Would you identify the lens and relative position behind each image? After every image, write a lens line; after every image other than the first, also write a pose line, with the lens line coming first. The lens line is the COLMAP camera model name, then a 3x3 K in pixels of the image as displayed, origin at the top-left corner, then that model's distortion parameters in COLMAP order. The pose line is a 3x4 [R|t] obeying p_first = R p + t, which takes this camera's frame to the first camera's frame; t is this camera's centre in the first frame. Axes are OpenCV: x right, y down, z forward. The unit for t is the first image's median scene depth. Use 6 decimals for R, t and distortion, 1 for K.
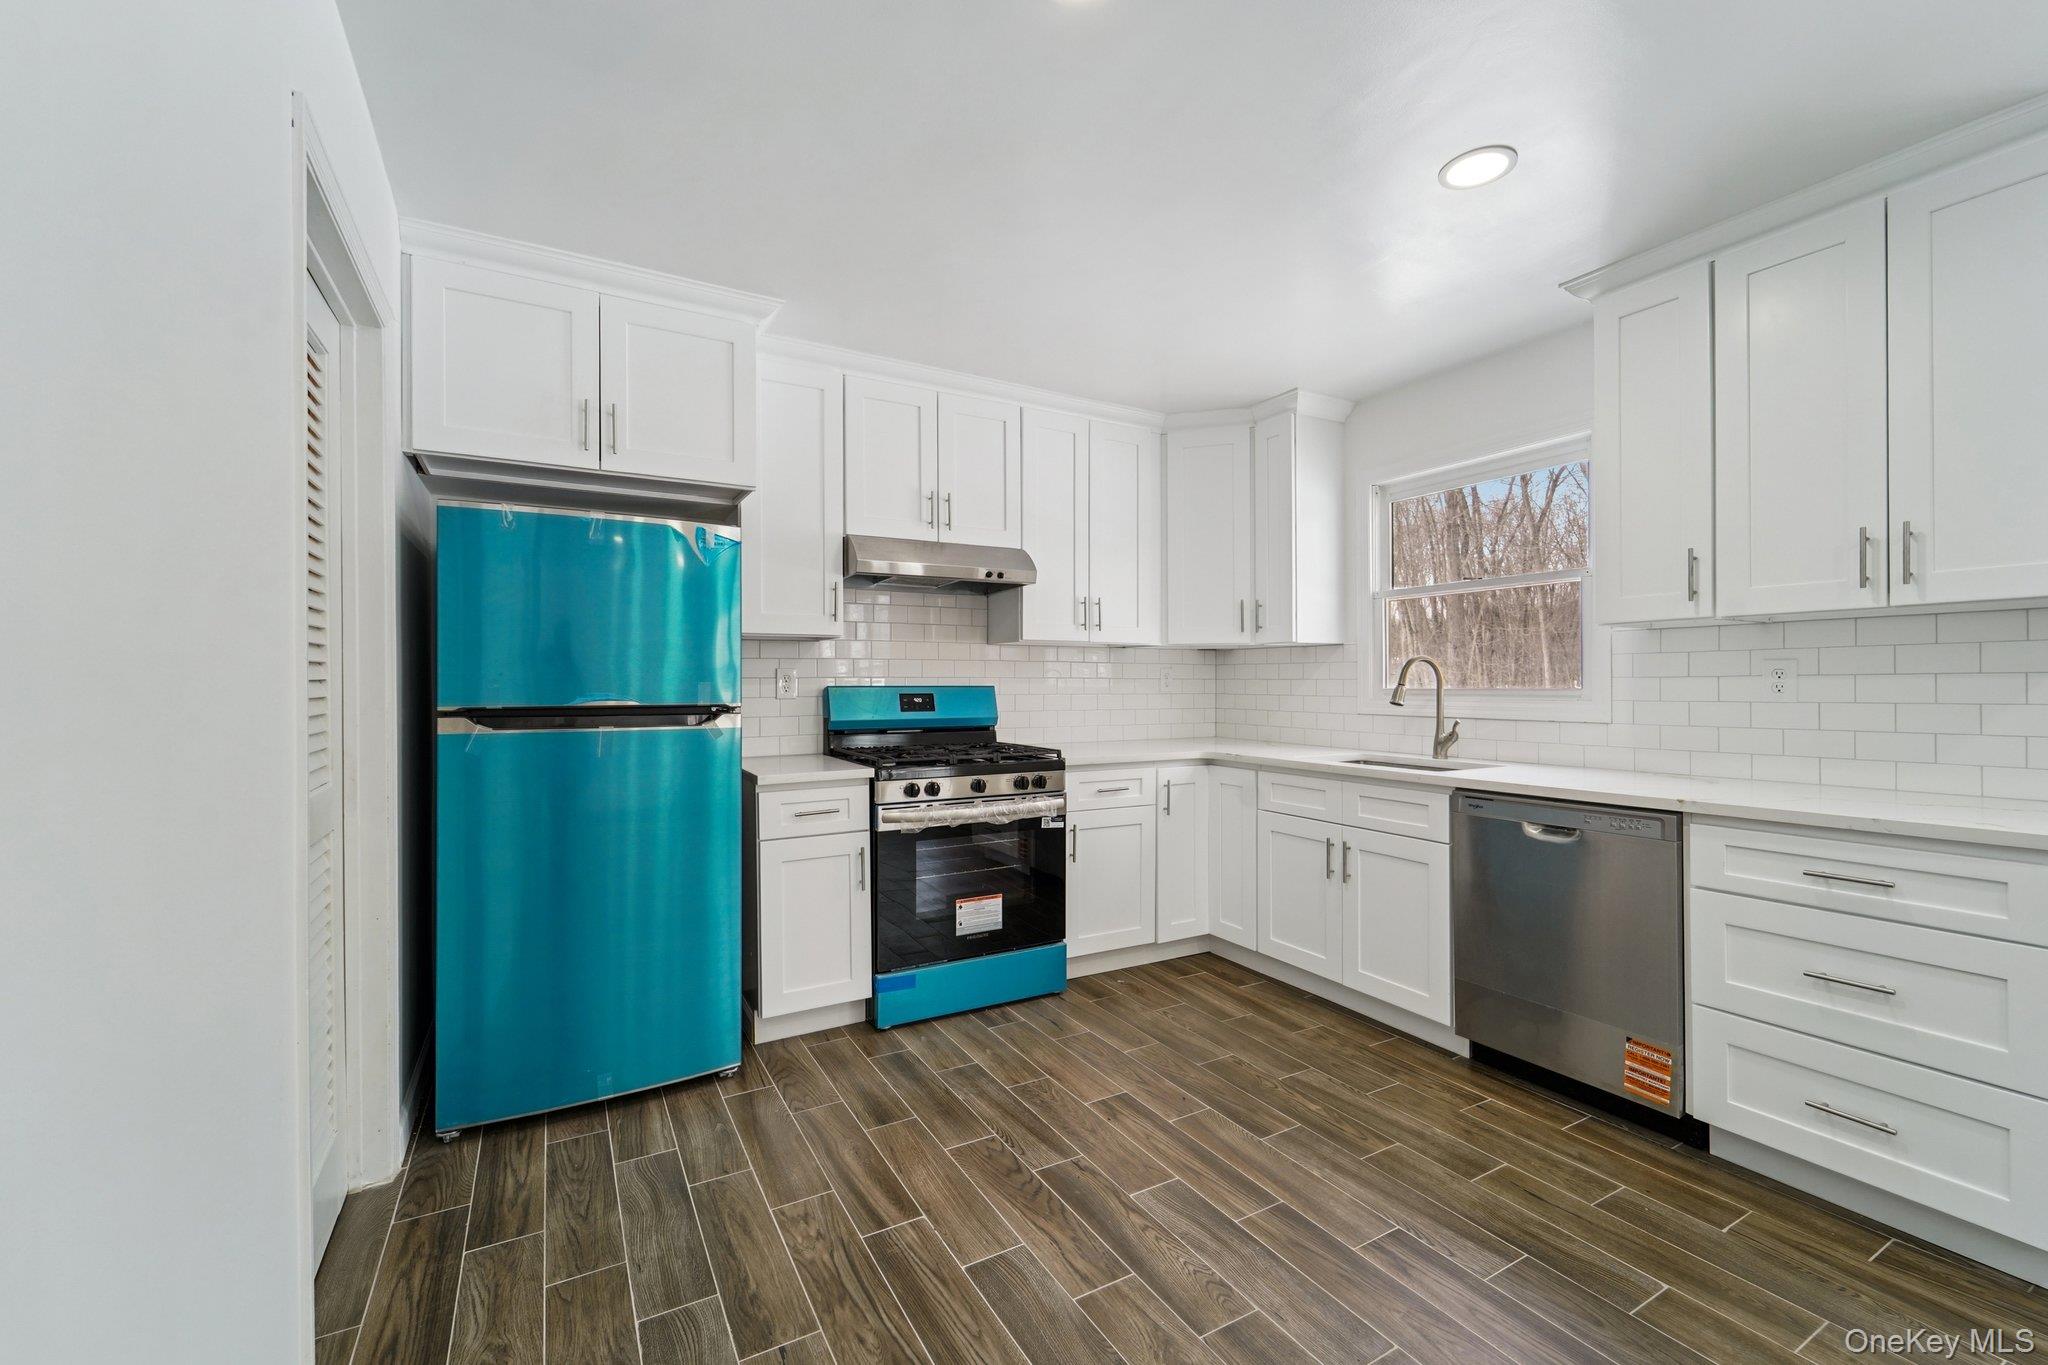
lens RADIAL K [[841.9, 0, 1026.4], [0, 841.9, 677.6], [0, 0, 1]] dist [0.001649, -0.000272]
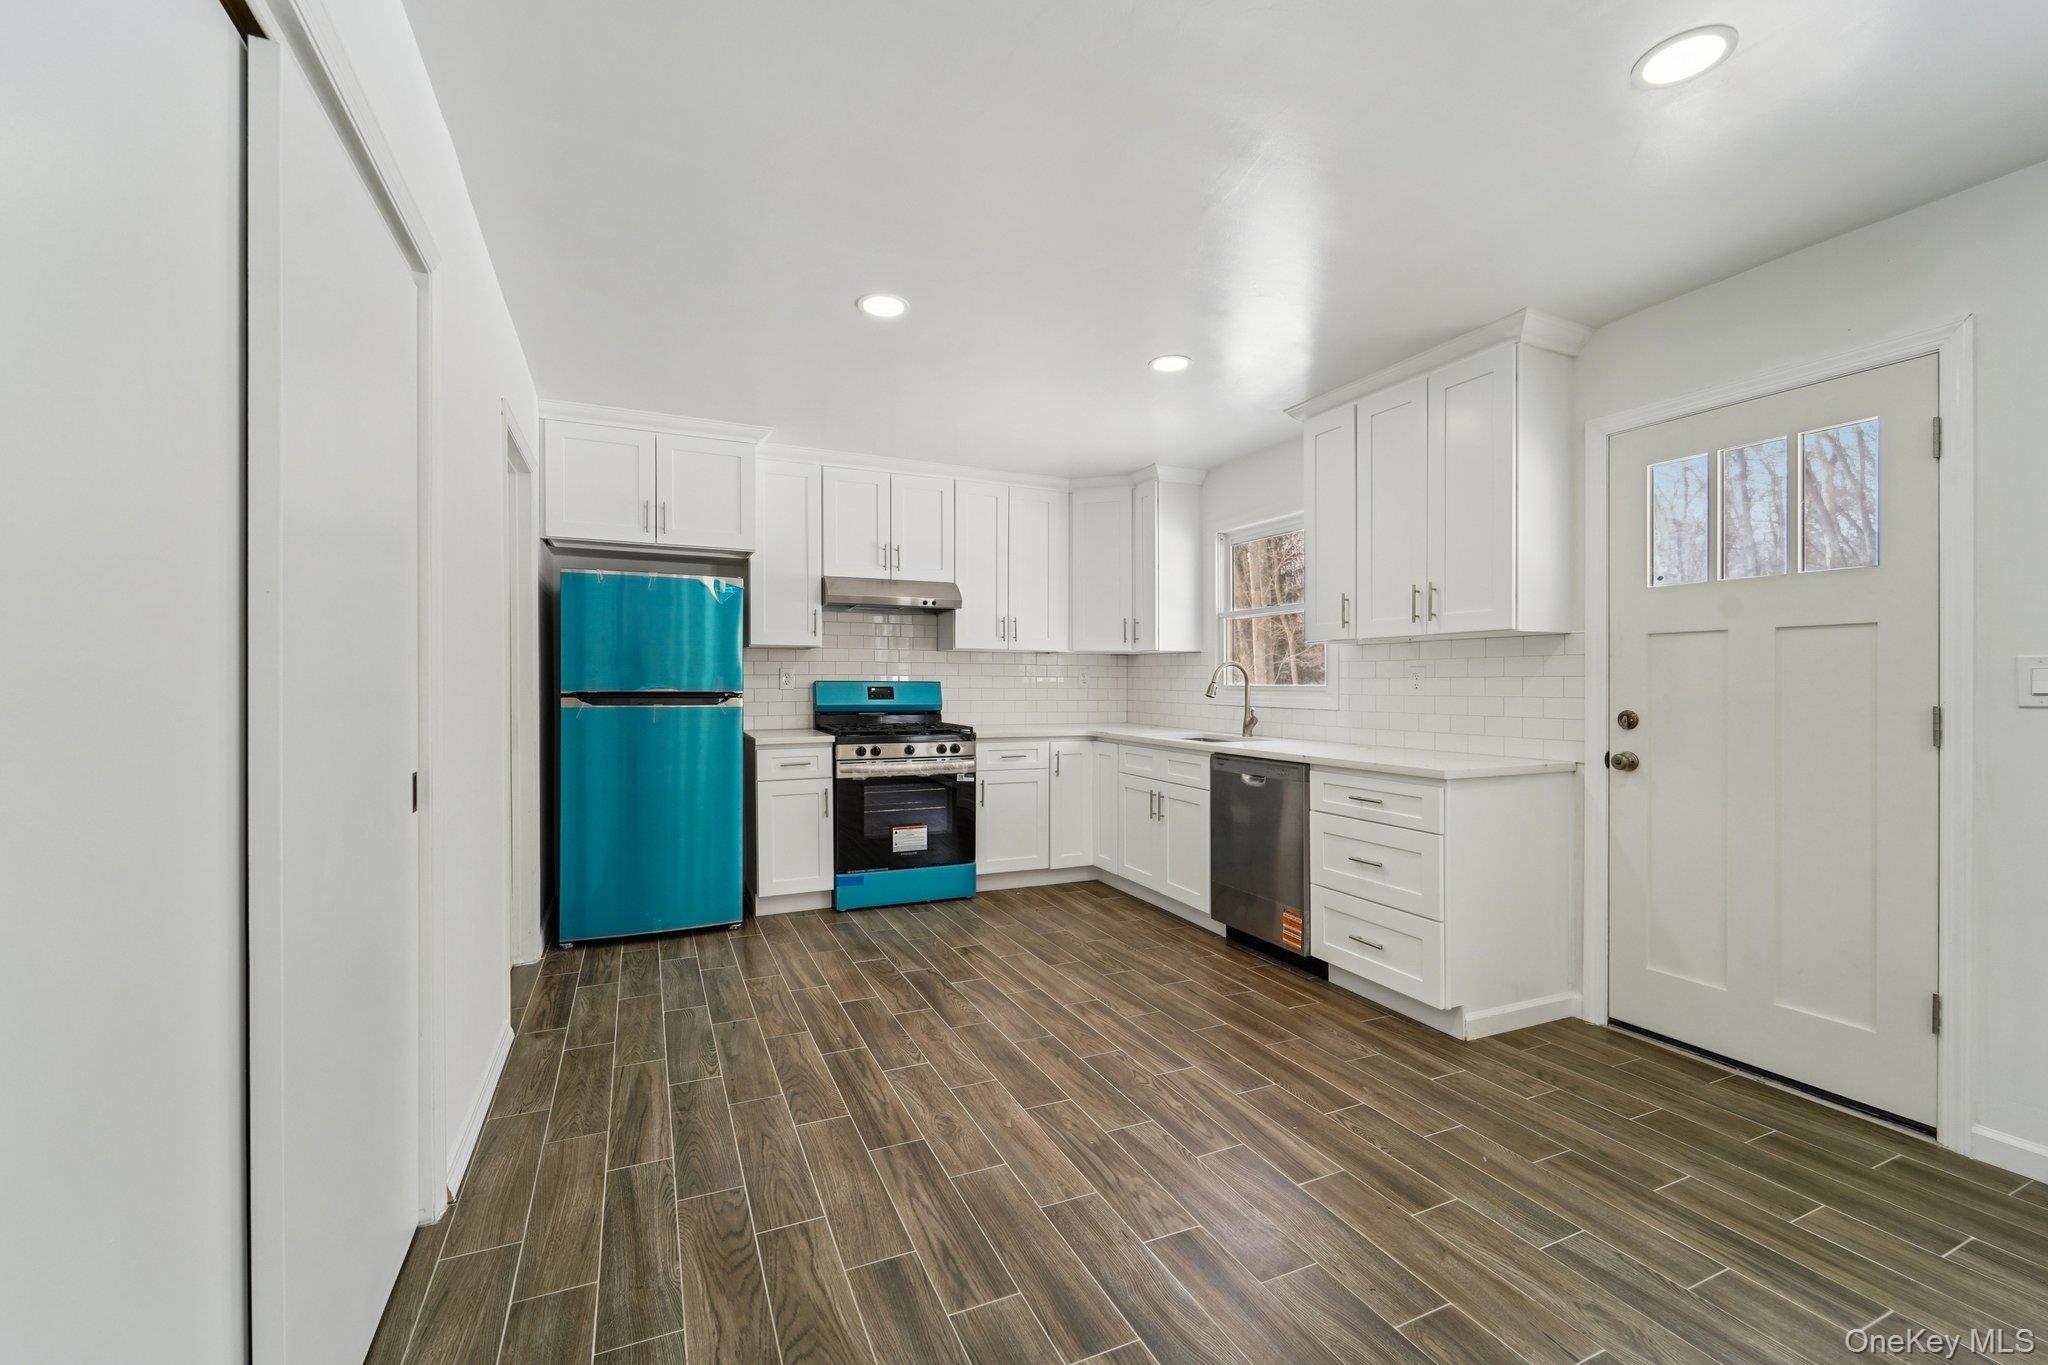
lens RADIAL K [[837.7, 0, 1024.0], [0, 837.7, 682.5], [0, 0, 1]] dist [0.002733, -0.000557]
pose [[0.996209, 0.006488, -0.086752, 0.300816], [-0.005675, 0.999938, 0.009609, -0.003274], [0.086809, -0.009080, 0.996184, -0.480006]]
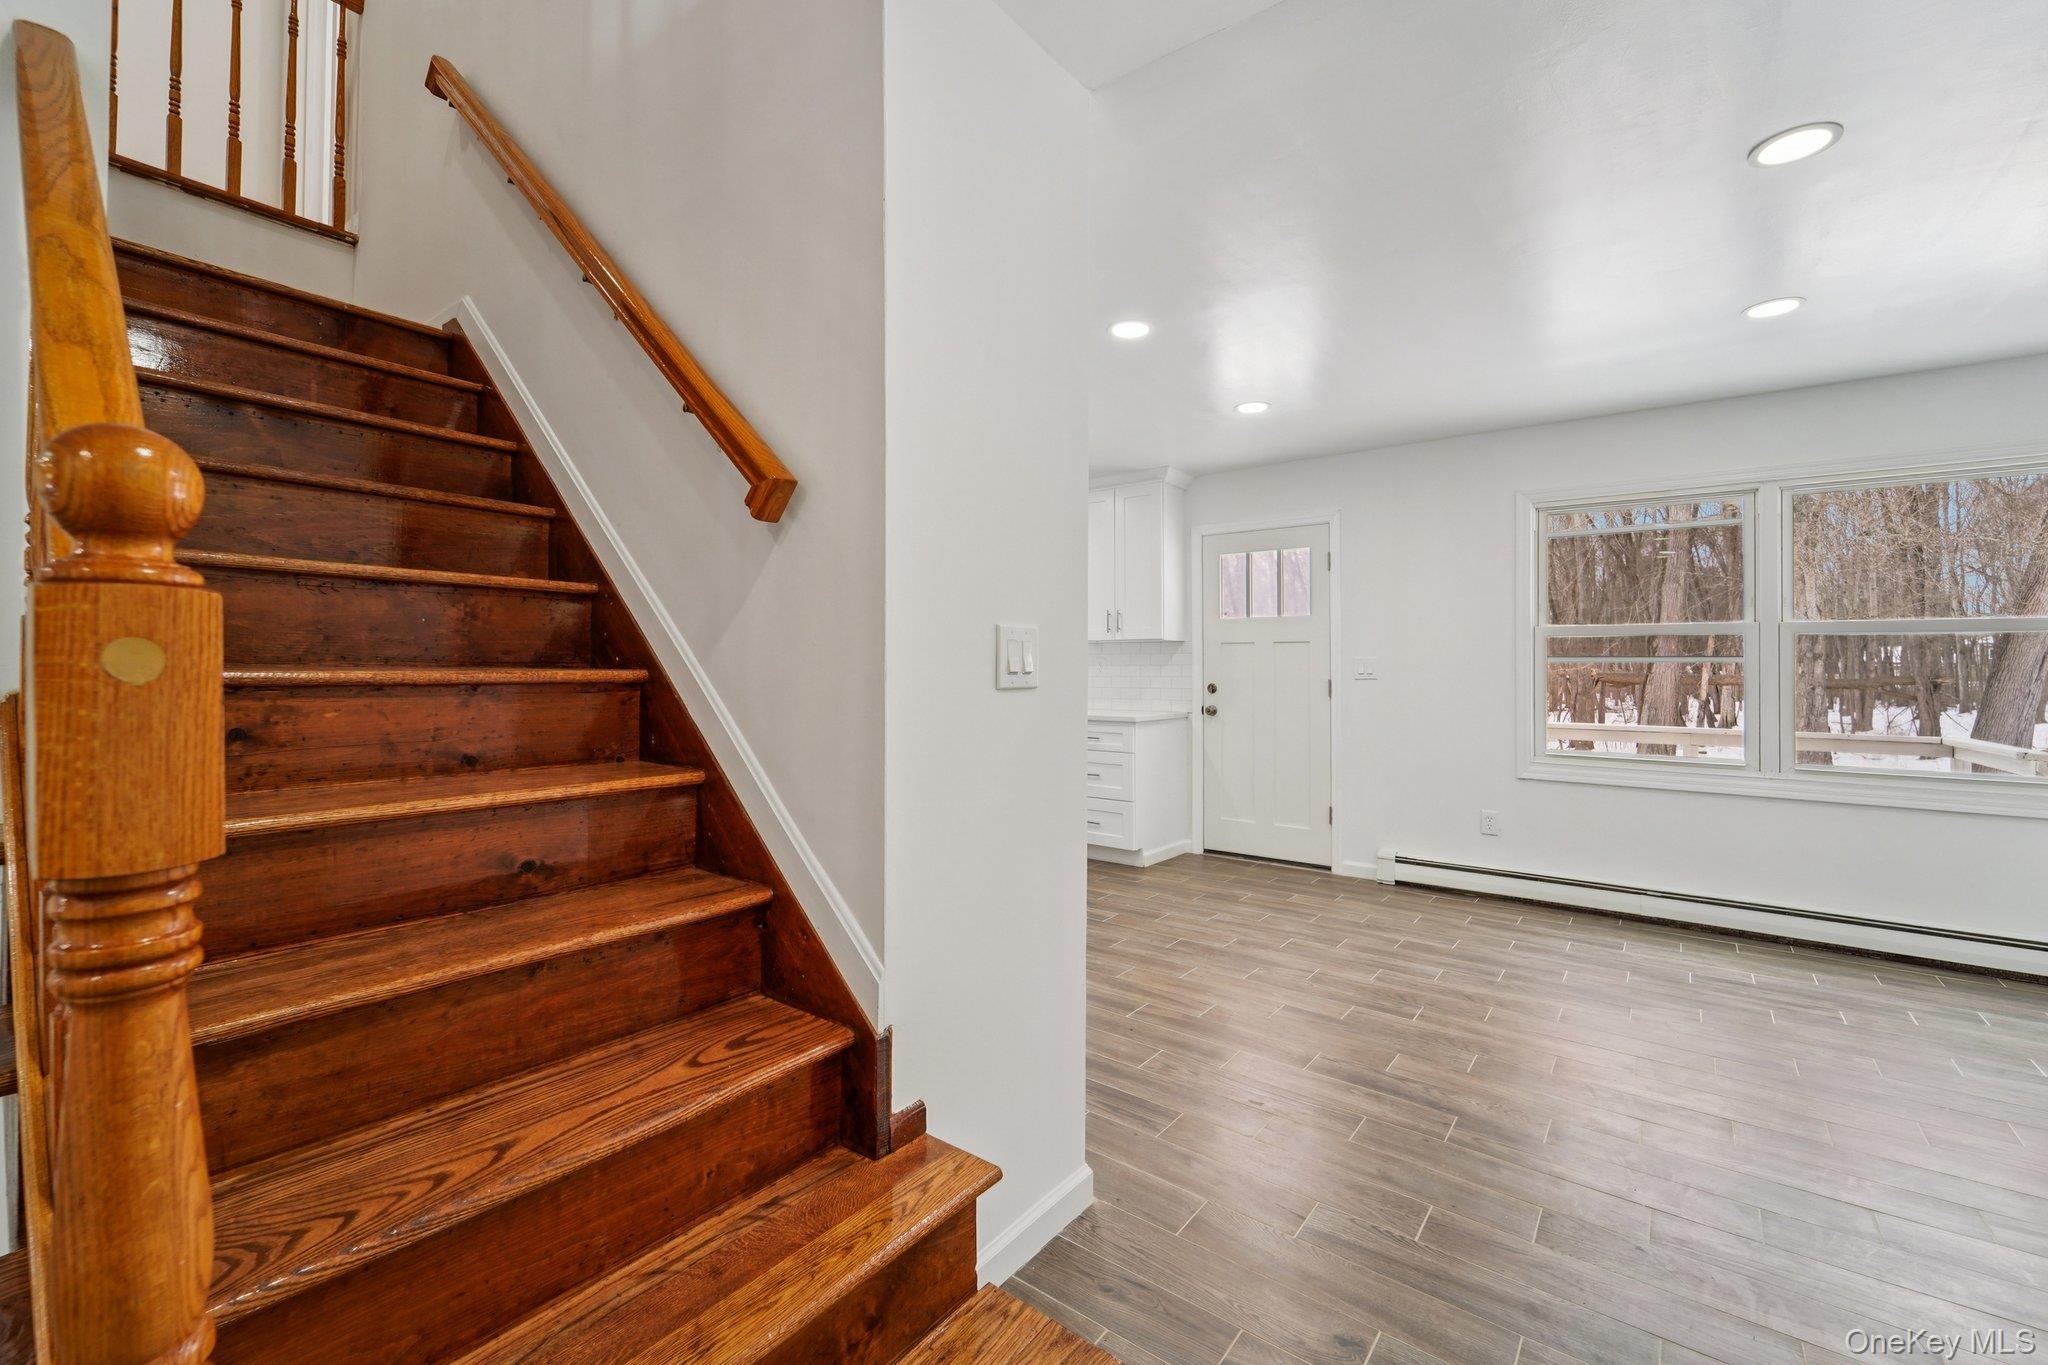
lens RADIAL K [[846.3, 0, 1022.2], [0, 846.3, 656.9], [0, 0, 1]] dist [0.008322, -0.004343]
pose [[0.921430, 0.012730, 0.388335, -0.231139], [-0.011228, 0.999918, -0.006137, -0.008033], [-0.388381, 0.001294, 0.921498, -1.040268]]
